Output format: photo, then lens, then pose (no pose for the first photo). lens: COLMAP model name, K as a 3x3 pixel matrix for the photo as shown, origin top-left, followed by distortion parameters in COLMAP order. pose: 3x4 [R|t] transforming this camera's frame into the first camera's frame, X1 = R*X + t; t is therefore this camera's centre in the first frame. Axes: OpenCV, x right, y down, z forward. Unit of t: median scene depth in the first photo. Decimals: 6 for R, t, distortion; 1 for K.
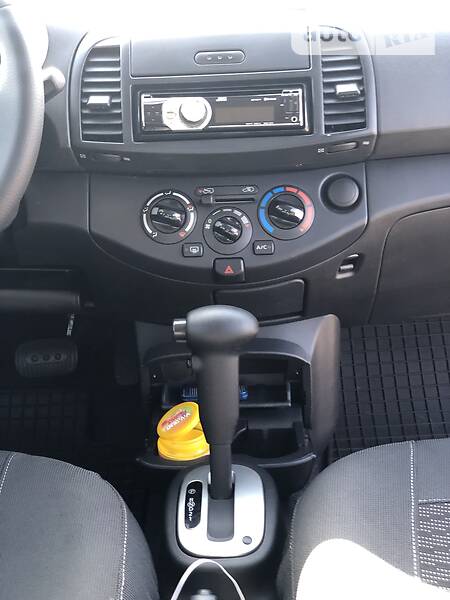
lens RADIAL K [[904.8, 0, 242.1], [0, 904.8, 298.8], [0, 0, 1]] dist [0.017400, 0.086552]
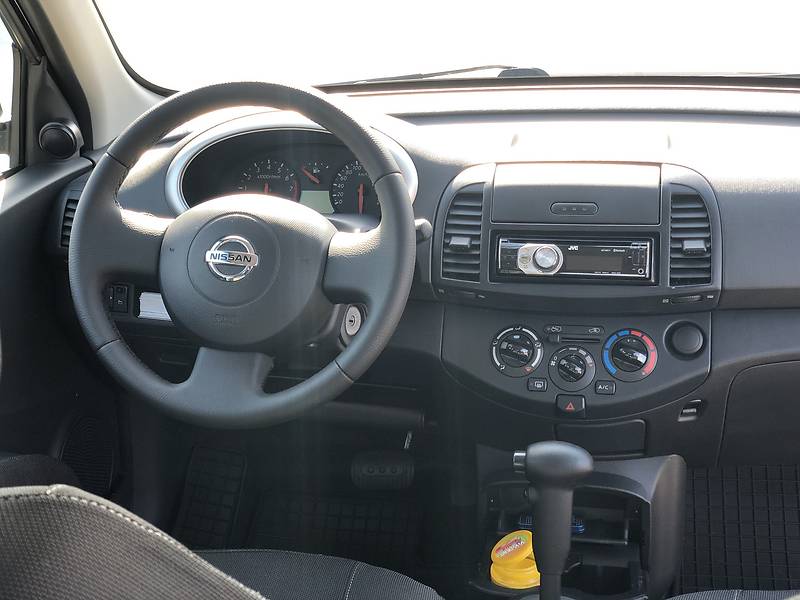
lens RADIAL K [[1186.9, 0, 422.2], [0, 1186.9, 297.5], [0, 0, 1]] dist [0.032188, 0.015108]
pose [[0.984172, 0.064023, -0.165245, 0.035574], [-0.076718, 0.994478, -0.071616, -0.045789], [0.159747, 0.083159, 0.983649, -0.388178]]
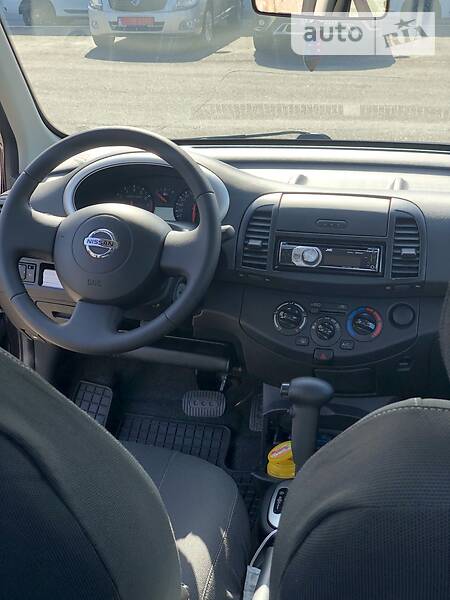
lens RADIAL K [[904.8, 0, 242.1], [0, 904.8, 298.8], [0, 0, 1]] dist [0.017400, 0.086552]
pose [[0.973738, 0.110124, -0.199268, 0.150390], [-0.129884, 0.987533, -0.088935, 0.027159], [0.186990, 0.112481, 0.975901, -0.563591]]
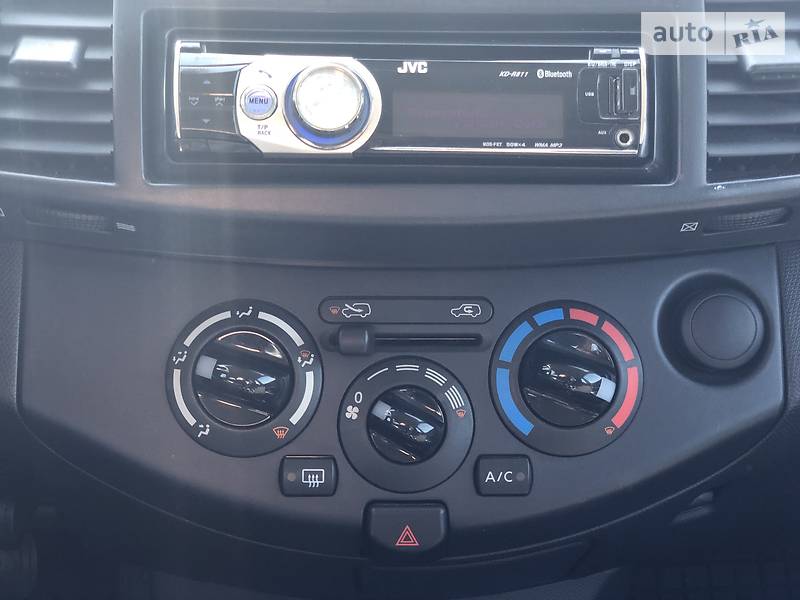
lens RADIAL K [[1186.9, 0, 422.2], [0, 1186.9, 297.5], [0, 0, 1]] dist [0.032188, 0.015108]
pose [[0.996484, 0.032114, 0.077387, -0.048618], [-0.034312, 0.999040, 0.027237, -0.140505], [-0.076438, -0.029796, 0.996629, 0.530500]]
